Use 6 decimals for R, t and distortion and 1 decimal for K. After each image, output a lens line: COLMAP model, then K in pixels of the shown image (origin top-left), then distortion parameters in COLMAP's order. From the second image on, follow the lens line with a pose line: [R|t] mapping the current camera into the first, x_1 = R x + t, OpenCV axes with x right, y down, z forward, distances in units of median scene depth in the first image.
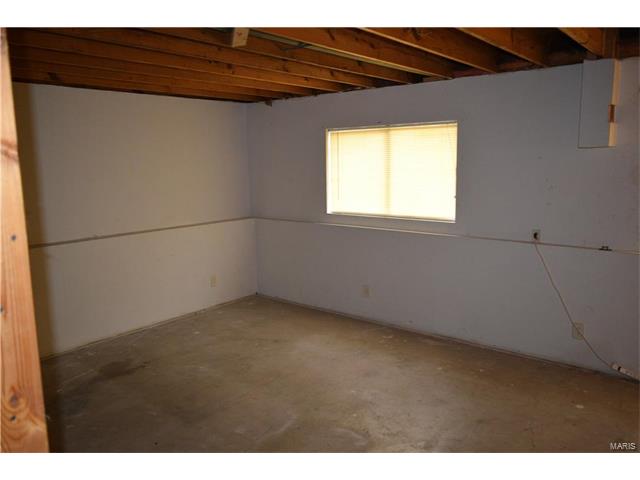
lens RADIAL K [[502.5, 0, 321.4], [0, 502.5, 239.8], [0, 0, 1]] dist [0.001281, -0.016302]
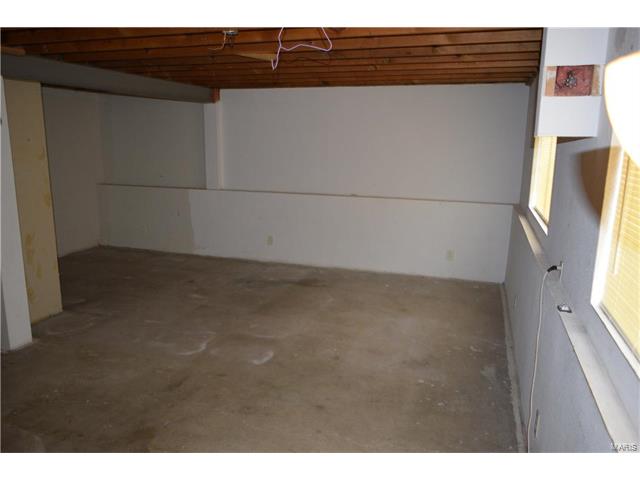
lens RADIAL K [[502.5, 0, 320.6], [0, 502.5, 239.9], [0, 0, 1]] dist [0.001281, -0.016302]
pose [[0.345783, 0.200415, -0.916661, 0.803079], [-0.168159, 0.974343, 0.149593, -0.077153], [0.923123, 0.102418, 0.370612, 0.412439]]
